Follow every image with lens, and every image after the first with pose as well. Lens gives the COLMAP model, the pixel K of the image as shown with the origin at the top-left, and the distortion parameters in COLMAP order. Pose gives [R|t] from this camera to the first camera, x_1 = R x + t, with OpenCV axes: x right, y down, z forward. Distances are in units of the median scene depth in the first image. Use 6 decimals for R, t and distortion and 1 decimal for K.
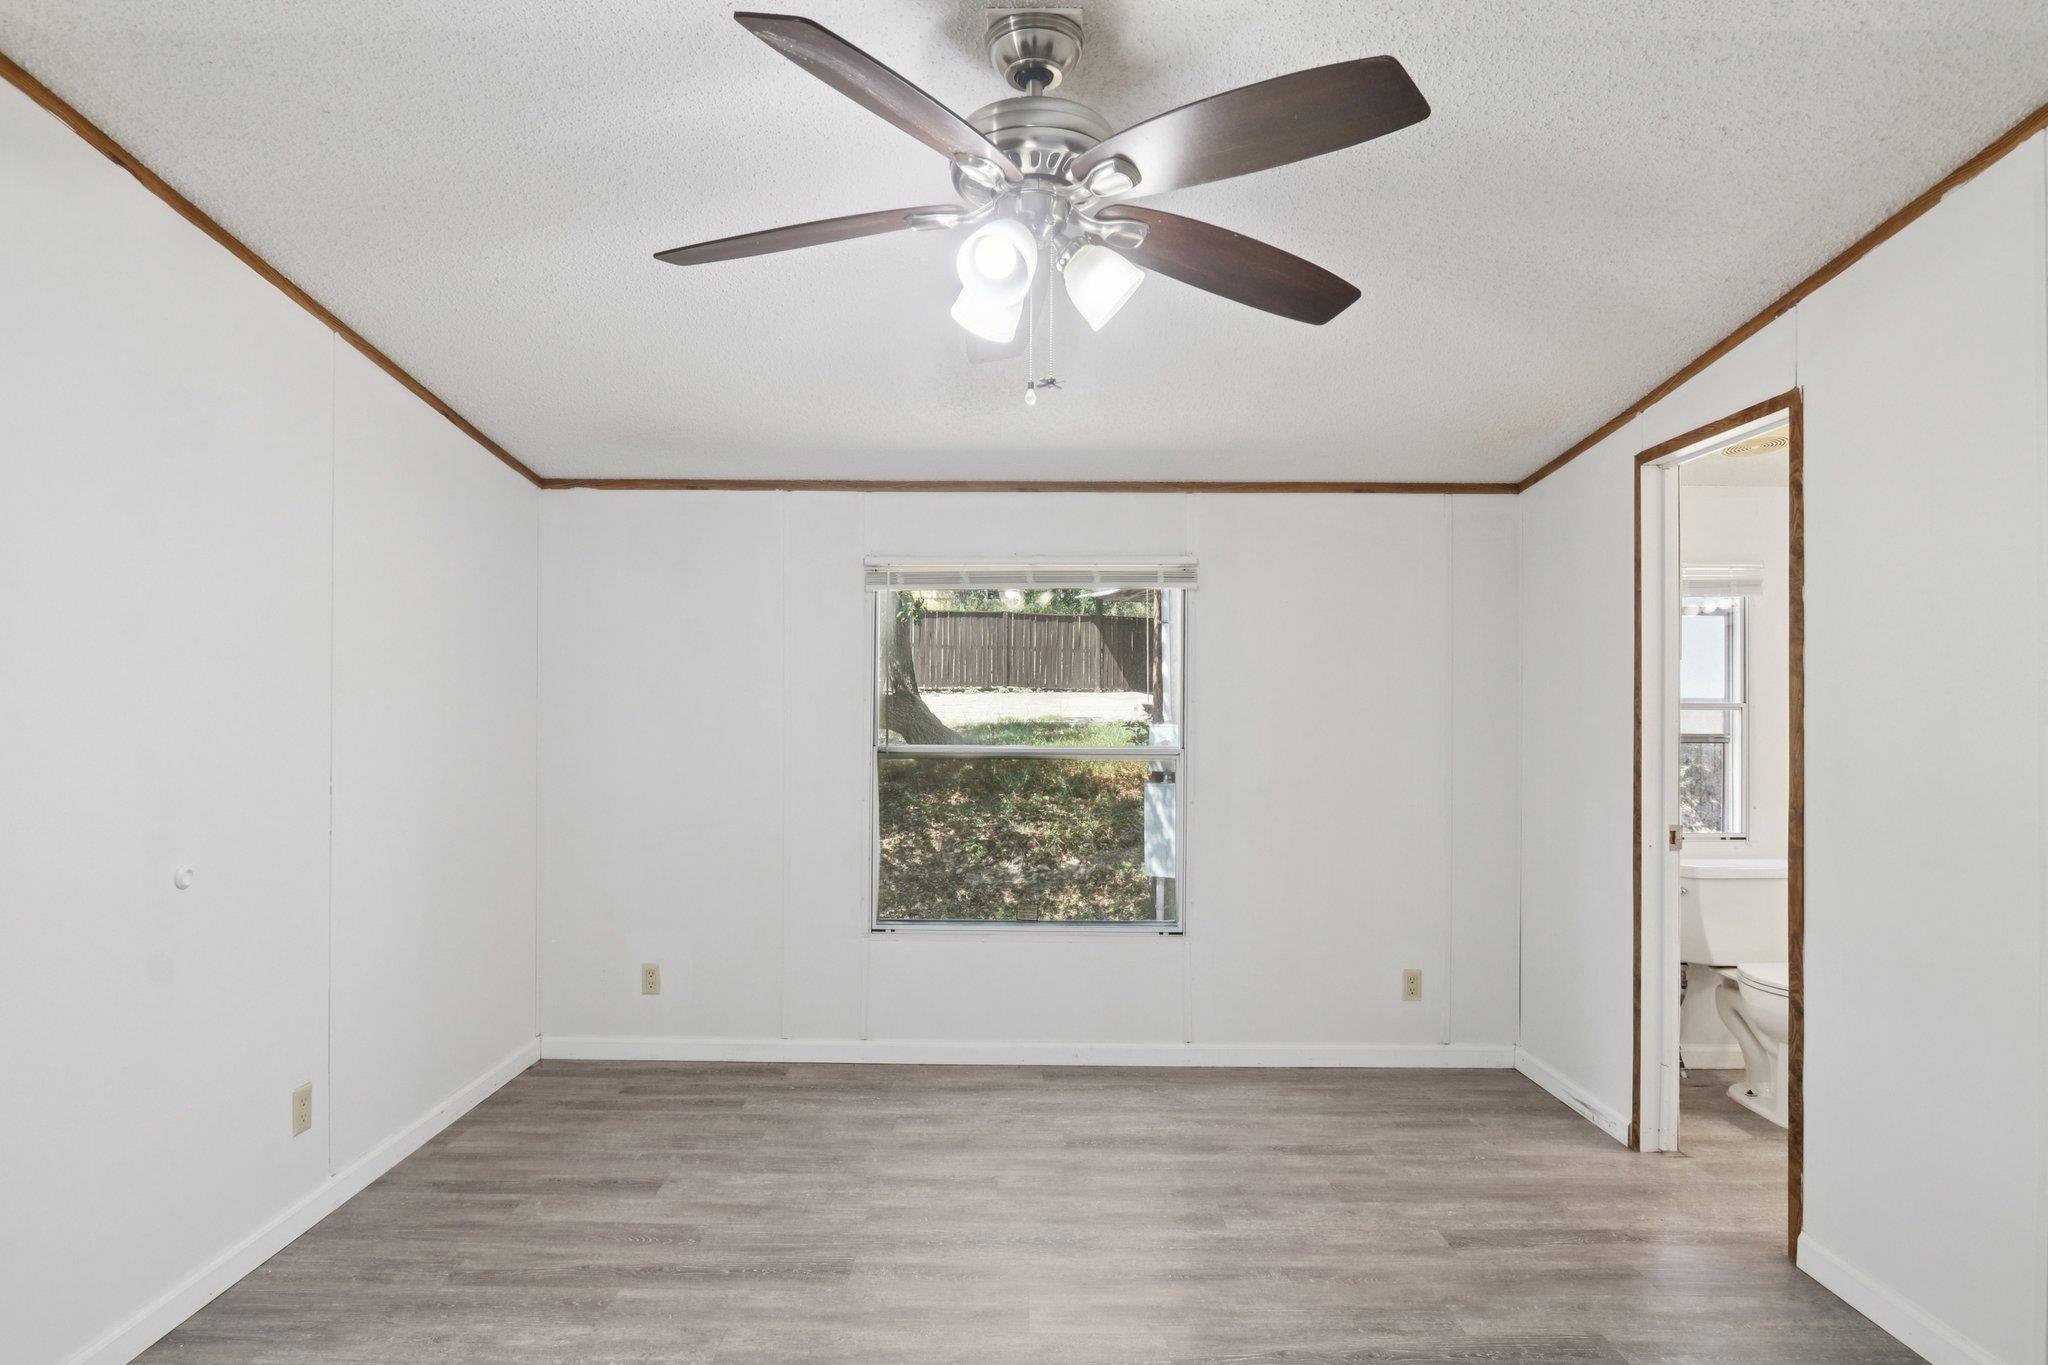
lens RADIAL K [[1110.3, 0, 1018.8], [0, 1110.3, 695.2], [0, 0, 1]] dist [-0.006738, 0.002104]
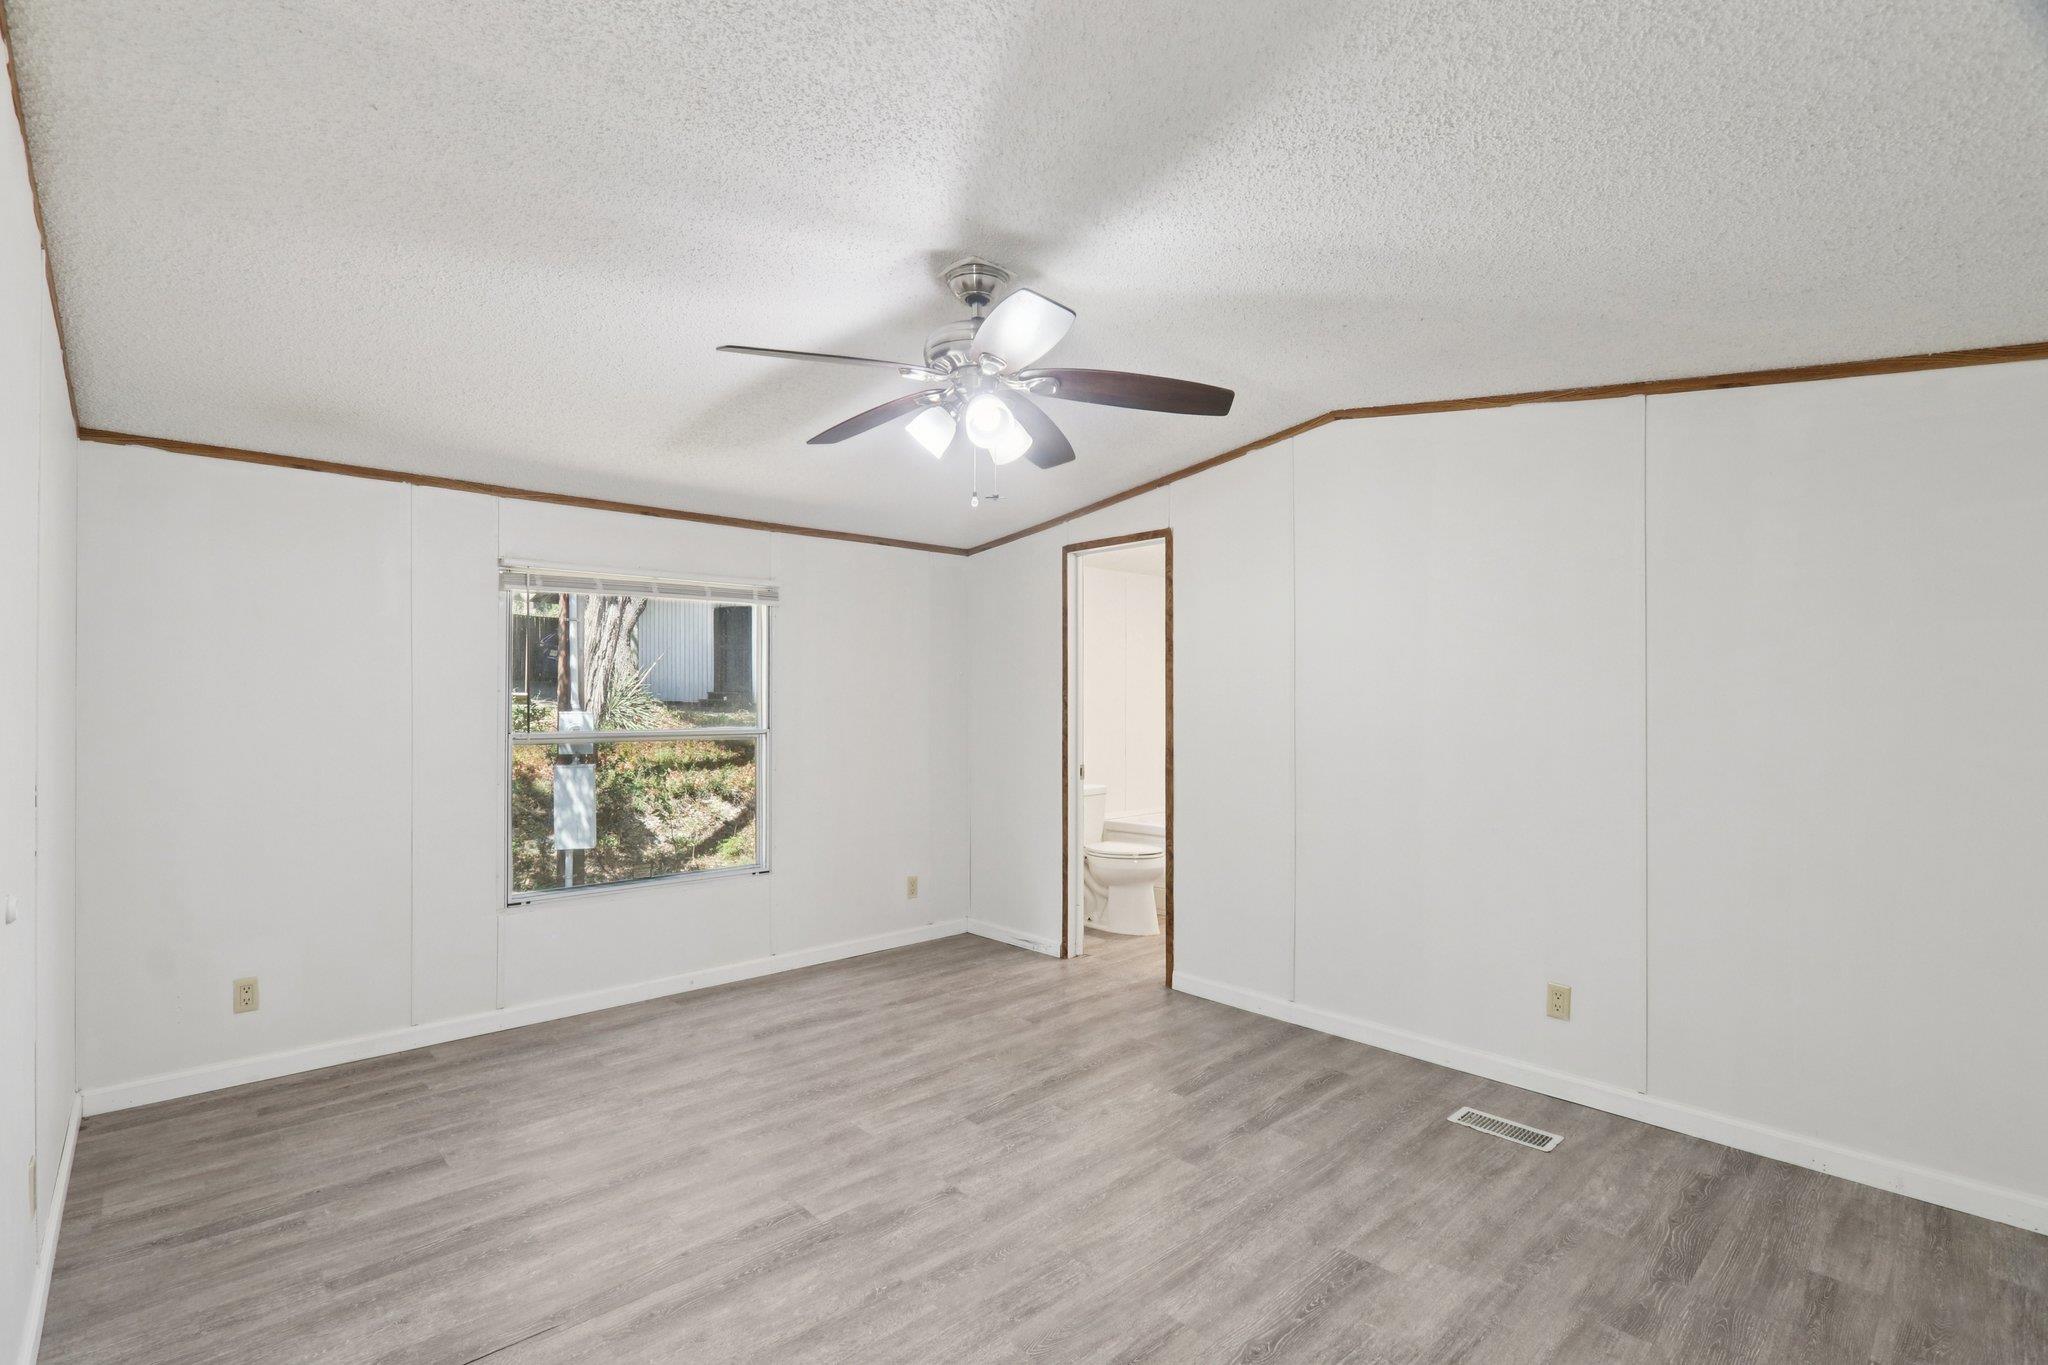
lens RADIAL K [[961.0, 0, 1026.0], [0, 961.0, 677.2], [0, 0, 1]] dist [-0.005312, 0.001893]
pose [[0.727792, 0.009441, 0.685733, -0.472786], [-0.005078, 0.999952, -0.008378, -0.004766], [-0.685779, 0.002616, 0.727805, -0.025447]]
